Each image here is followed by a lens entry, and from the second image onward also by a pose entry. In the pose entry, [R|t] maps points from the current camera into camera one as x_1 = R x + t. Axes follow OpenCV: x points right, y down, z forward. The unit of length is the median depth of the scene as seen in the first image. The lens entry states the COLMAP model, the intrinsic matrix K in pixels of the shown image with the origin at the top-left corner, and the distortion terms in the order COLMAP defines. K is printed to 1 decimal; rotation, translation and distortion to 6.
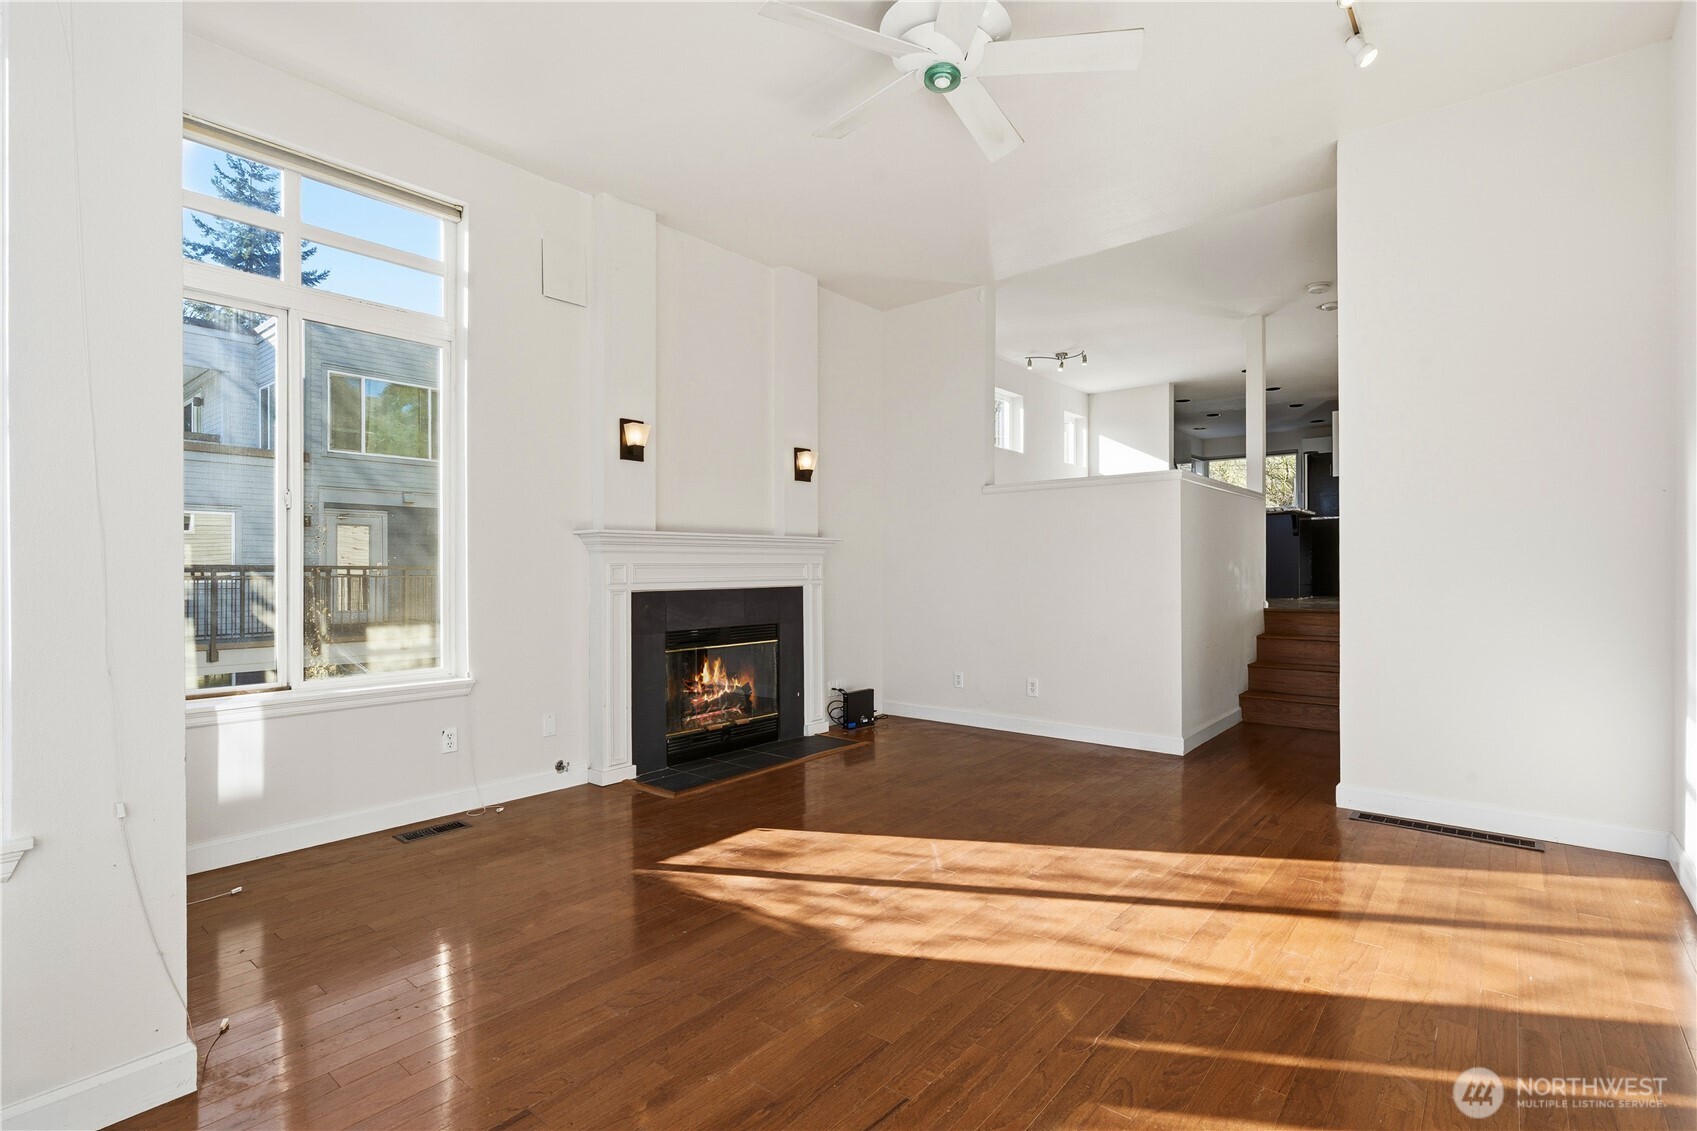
lens RADIAL K [[782.8, 0, 847.0], [0, 782.8, 566.6], [0, 0, 1]] dist [-0.003145, -0.000260]
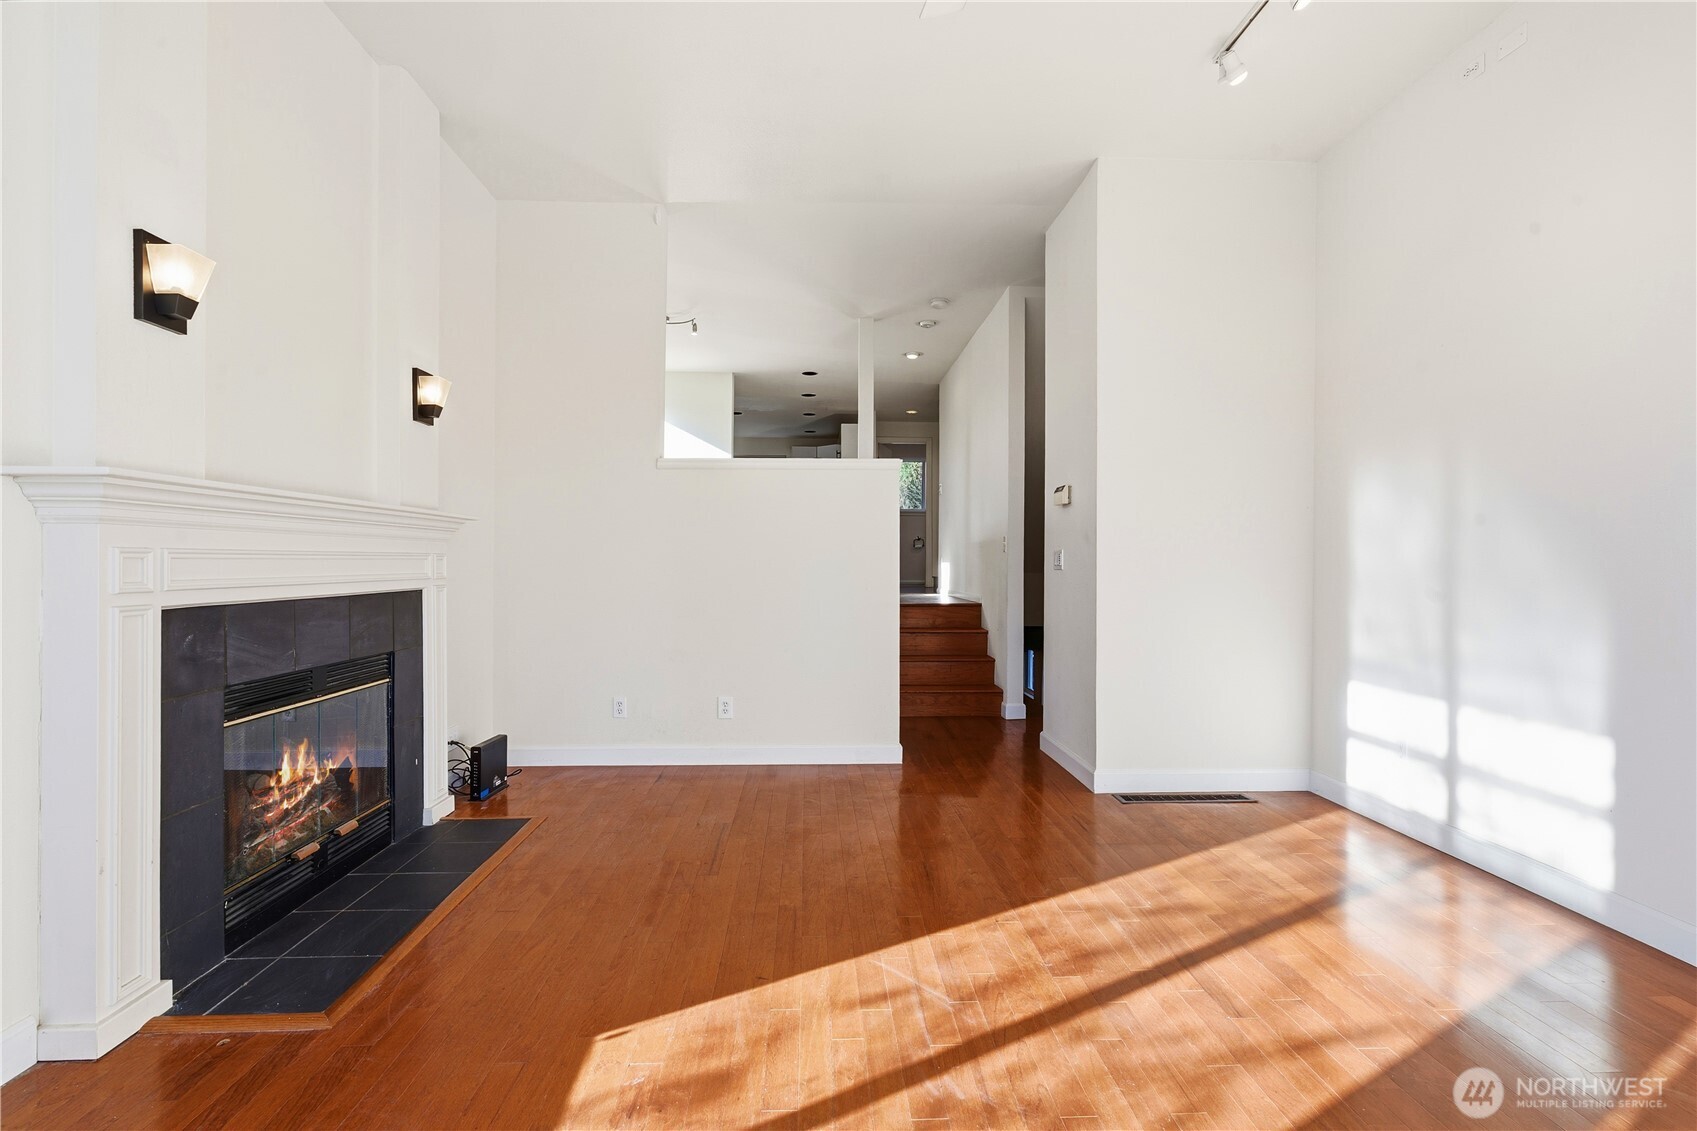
lens RADIAL K [[782.8, 0, 845.2], [0, 782.8, 567.2], [0, 0, 1]] dist [-0.003145, -0.000260]
pose [[0.747428, 0.002439, 0.664339, -0.323690], [-0.006930, 0.999967, 0.004126, 0.003151], [-0.664307, -0.007688, 0.747420, 0.446486]]
